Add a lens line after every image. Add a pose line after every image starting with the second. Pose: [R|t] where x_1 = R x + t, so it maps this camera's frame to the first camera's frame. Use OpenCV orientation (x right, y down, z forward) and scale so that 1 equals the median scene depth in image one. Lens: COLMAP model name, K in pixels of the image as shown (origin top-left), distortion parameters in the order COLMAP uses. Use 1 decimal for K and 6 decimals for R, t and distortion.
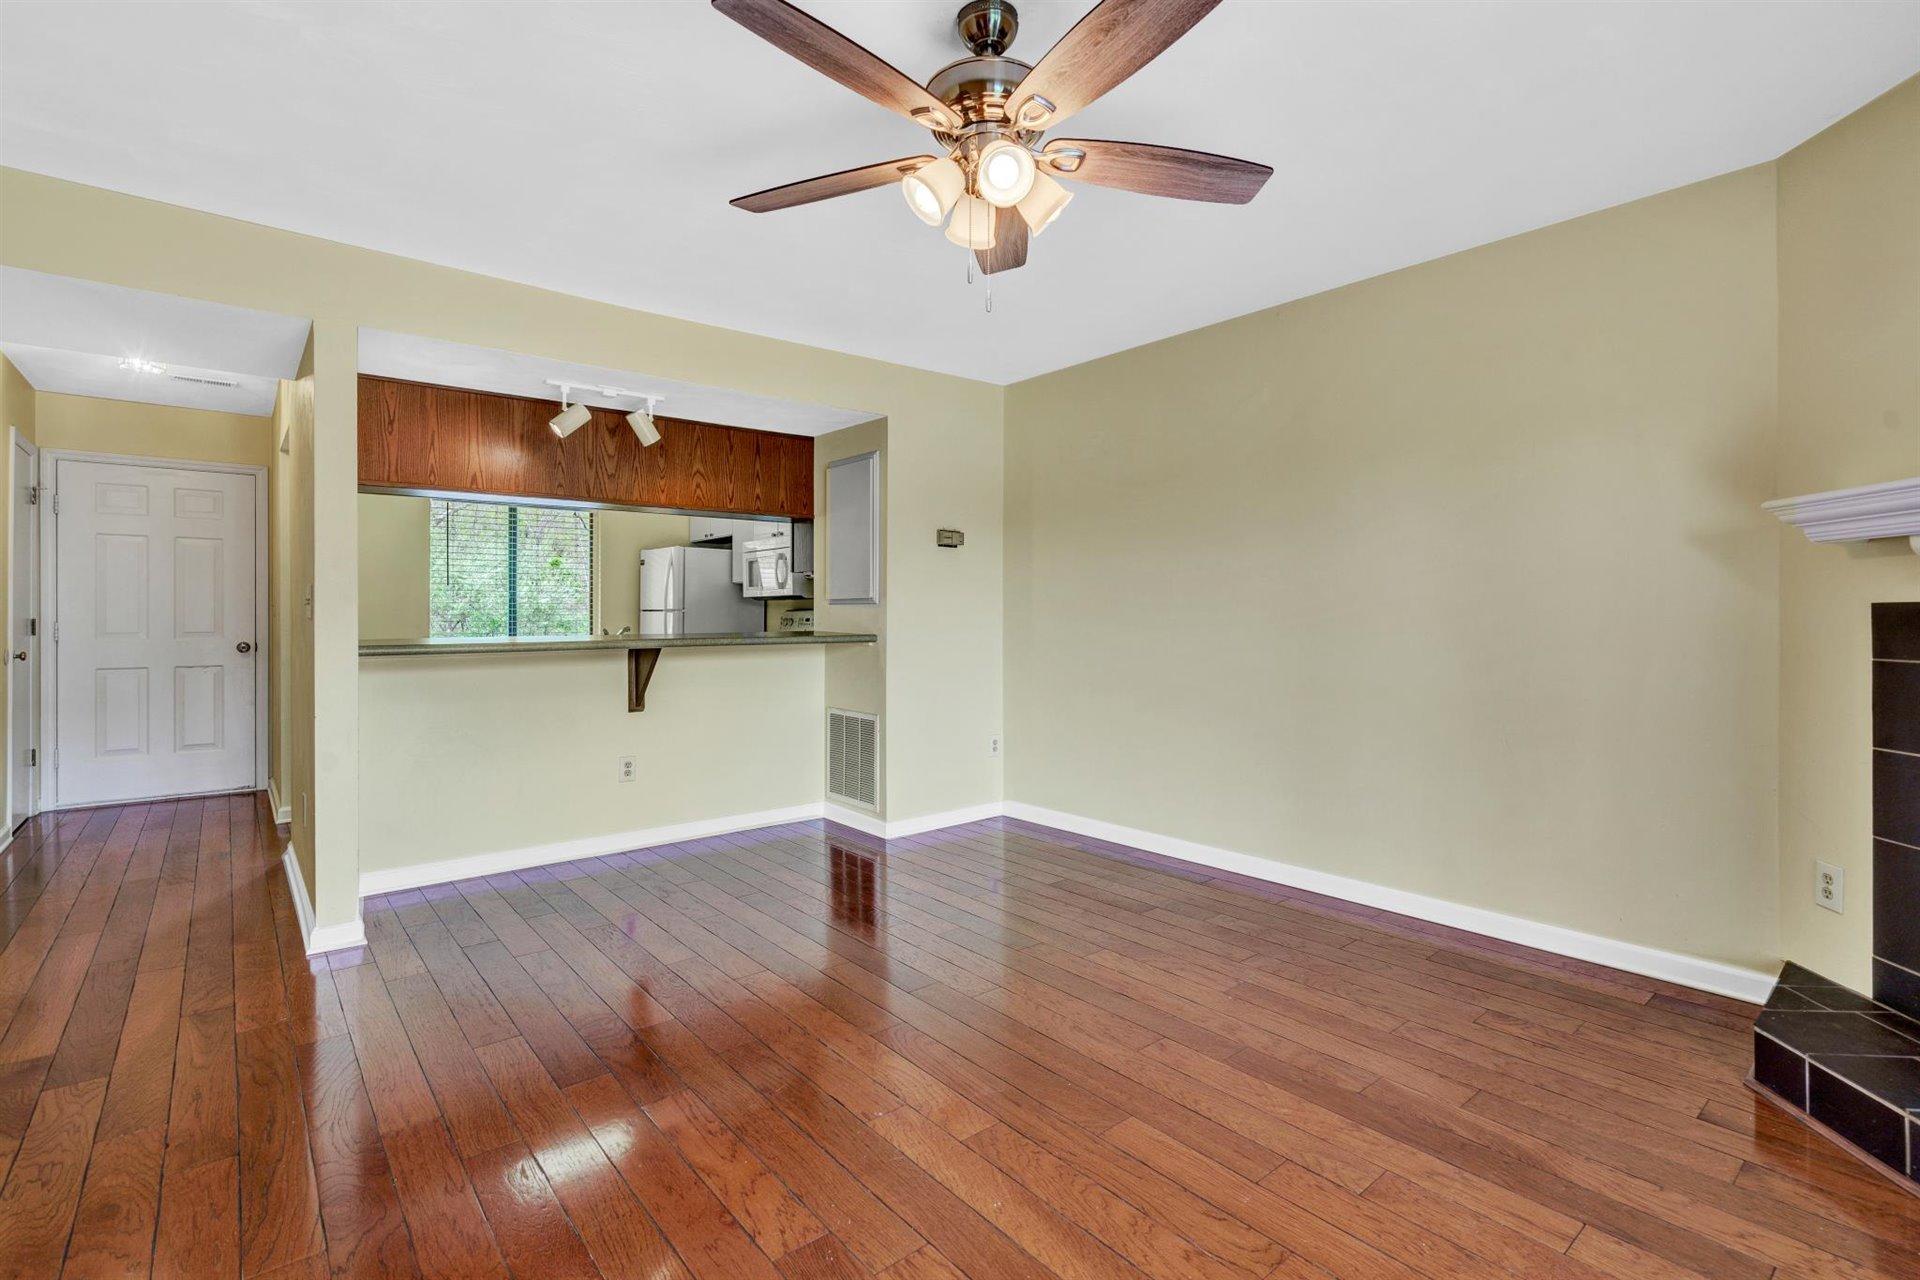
lens RADIAL K [[898.9, 0, 958.2], [0, 898.9, 623.6], [0, 0, 1]] dist [-0.004220, 0.002930]
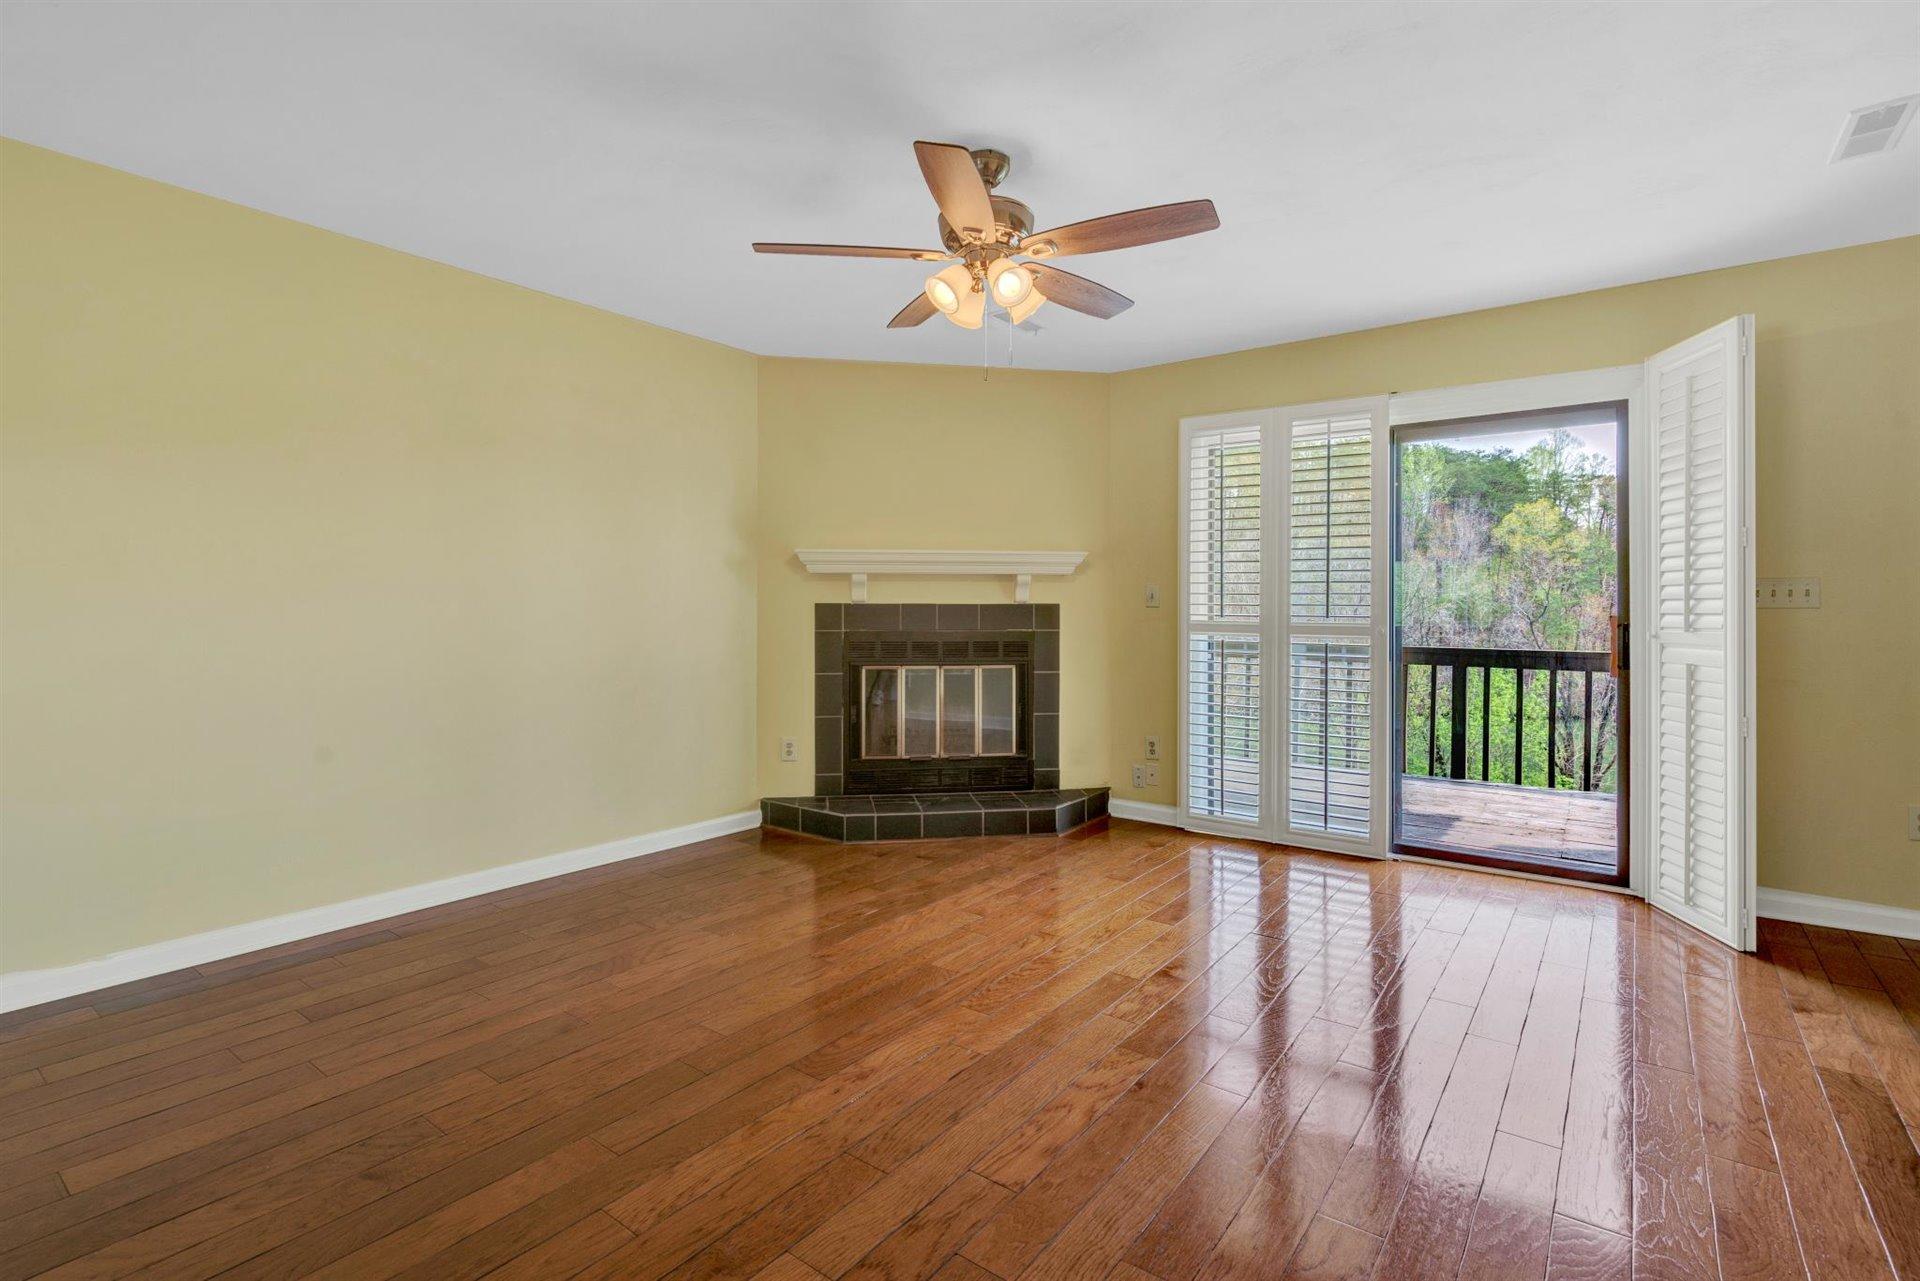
lens RADIAL K [[898.9, 0, 985.8], [0, 898.9, 614.4], [0, 0, 1]] dist [-0.004220, 0.002930]
pose [[-0.266199, -0.000153, 0.963918, -0.961038], [0.004375, 0.999989, 0.001367, 0.000480], [-0.963908, 0.004581, -0.266195, 1.047654]]
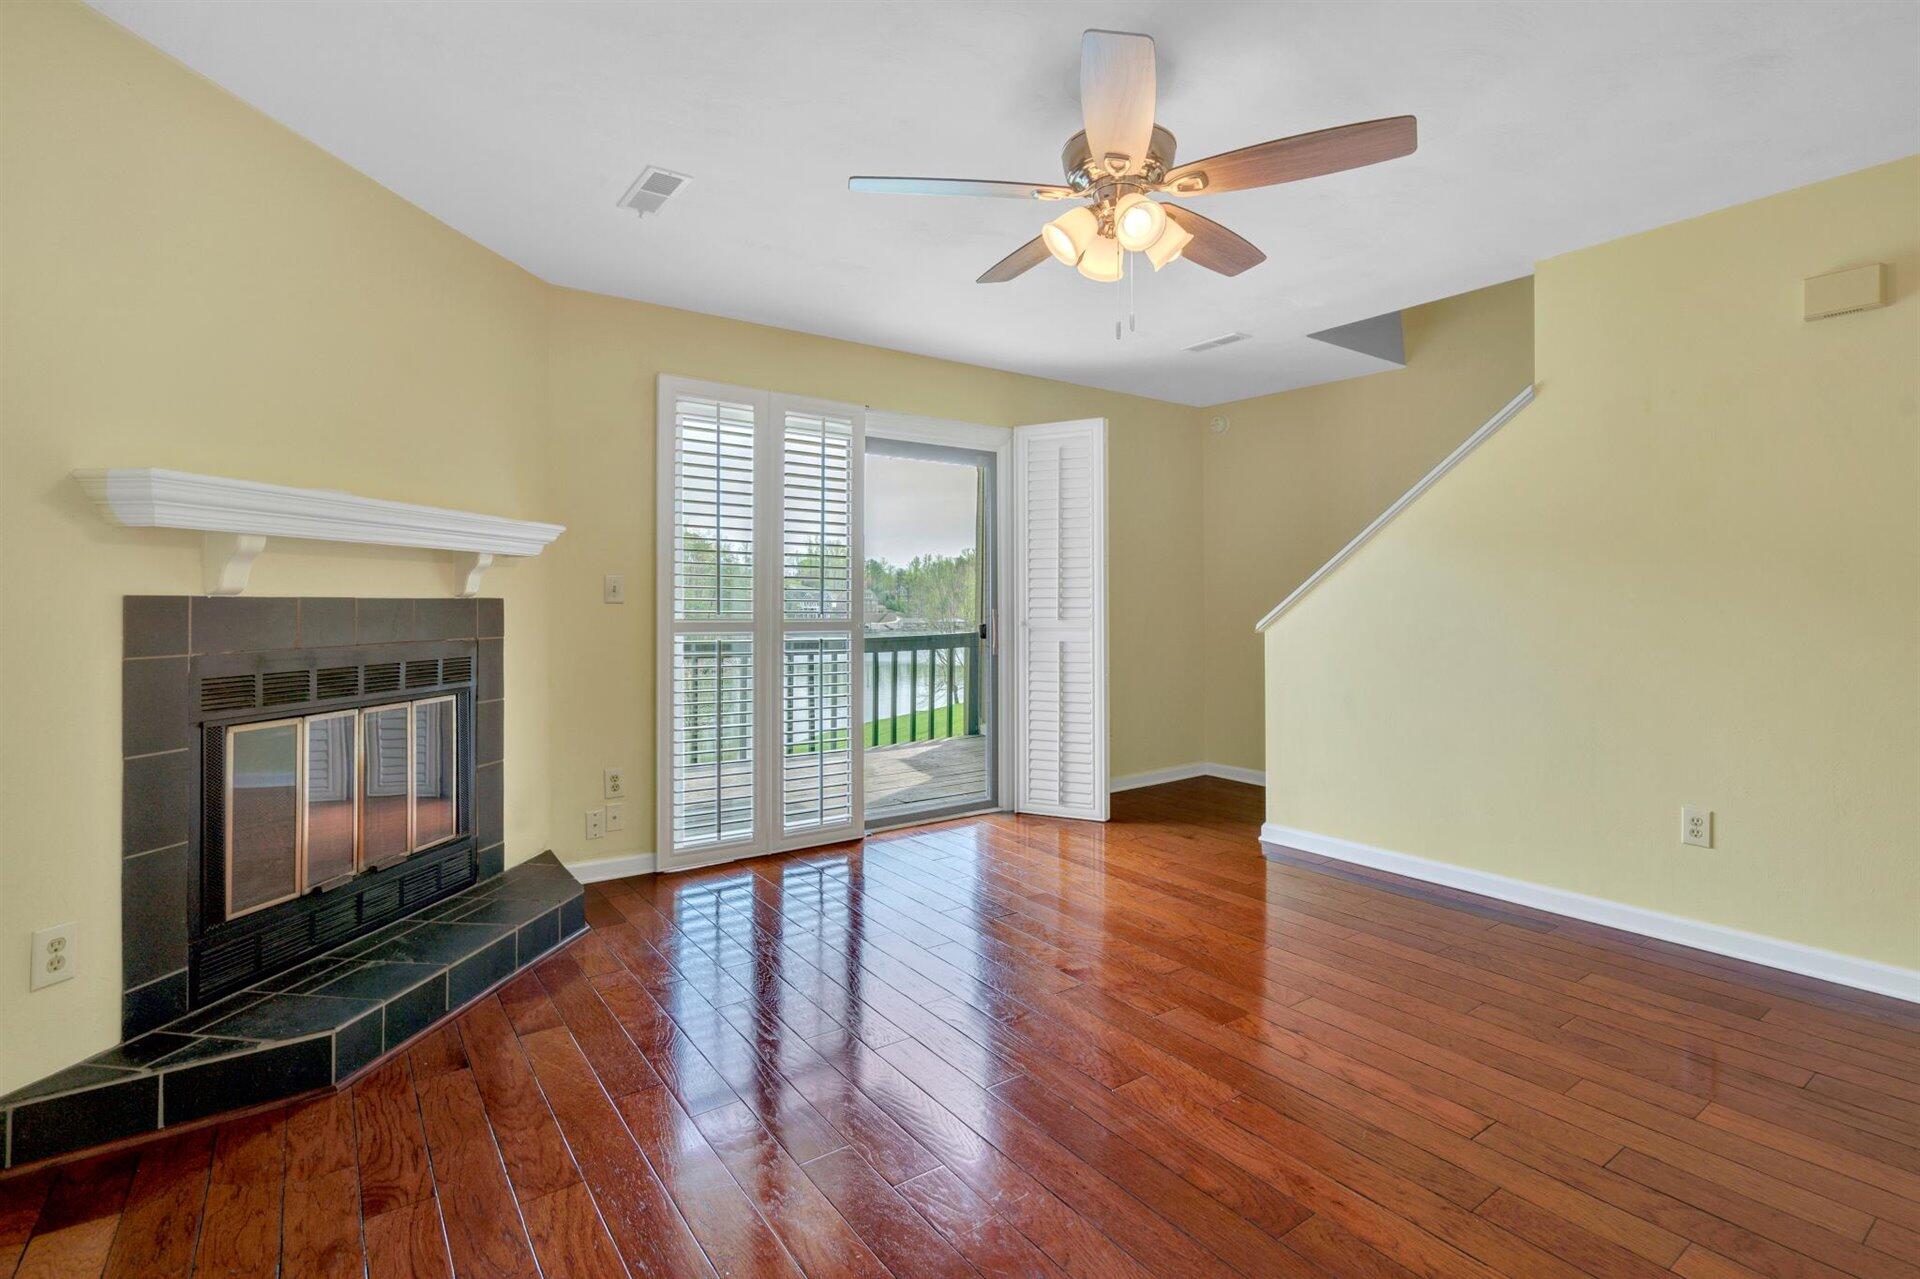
lens RADIAL K [[898.9, 0, 951.0], [0, 898.9, 601.5], [0, 0, 1]] dist [-0.004220, 0.002930]
pose [[-0.998568, 0.005840, 0.053178, 0.133324], [0.005985, 0.999979, 0.002567, -0.013981], [-0.053162, 0.002882, -0.998582, 1.652388]]
